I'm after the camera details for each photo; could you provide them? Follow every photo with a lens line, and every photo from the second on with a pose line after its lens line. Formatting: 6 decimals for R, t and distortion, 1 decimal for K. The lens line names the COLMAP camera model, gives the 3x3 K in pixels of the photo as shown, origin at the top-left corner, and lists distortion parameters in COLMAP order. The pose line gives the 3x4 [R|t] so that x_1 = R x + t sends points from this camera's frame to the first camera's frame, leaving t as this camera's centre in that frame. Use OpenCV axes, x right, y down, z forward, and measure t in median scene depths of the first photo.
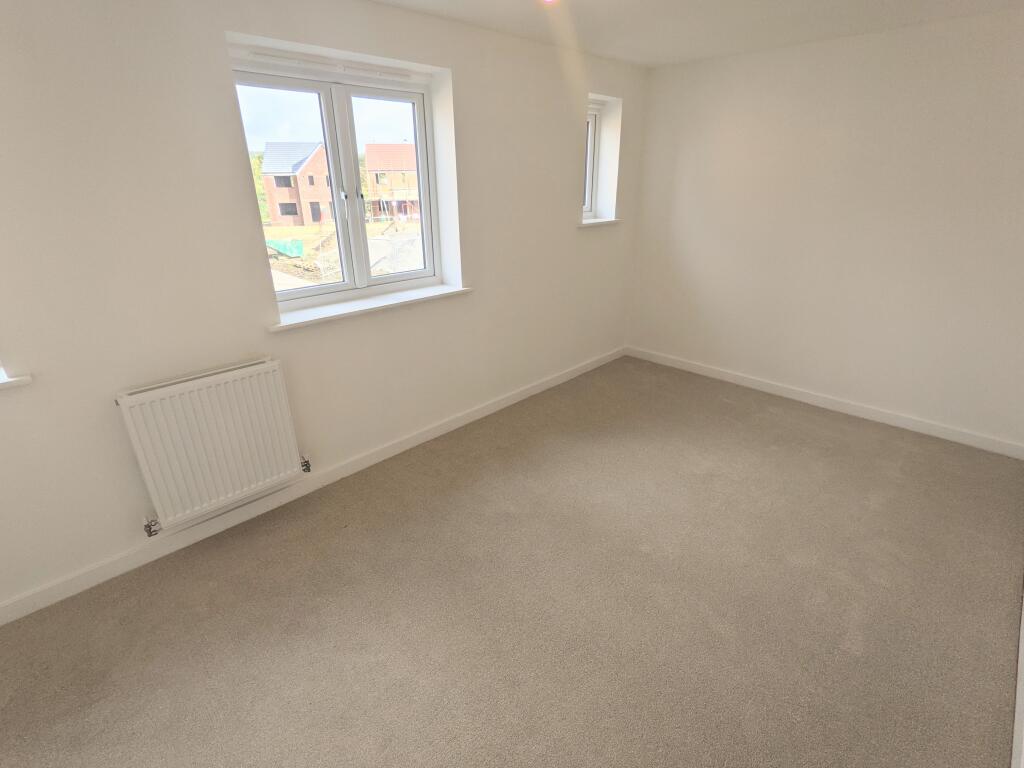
lens RADIAL K [[499.1, 0, 512.0], [0, 499.1, 384.0], [0, 0, 1]] dist [0.015674, 0.000051]
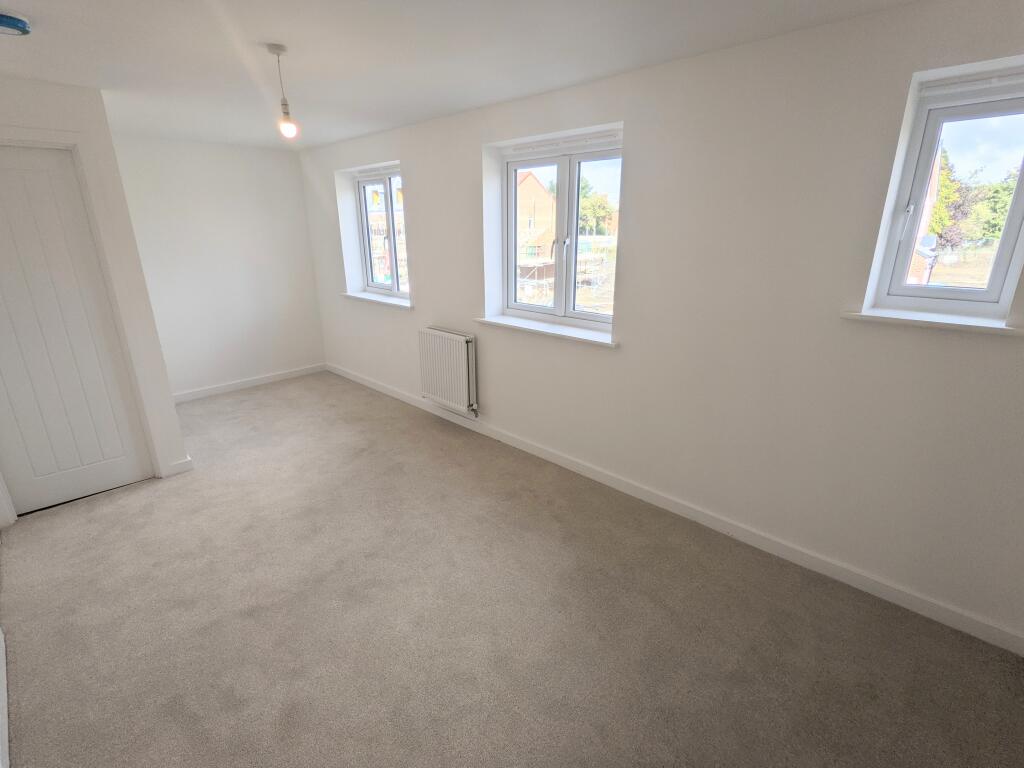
lens RADIAL K [[494.1, 0, 513.8], [0, 494.1, 392.6], [0, 0, 1]] dist [-0.000431, 0.000428]
pose [[0.010395, 0.330165, -0.943866, 0.972714], [-0.384551, 0.872645, 0.301017, -0.380211], [0.923045, 0.359836, 0.136036, 0.879007]]
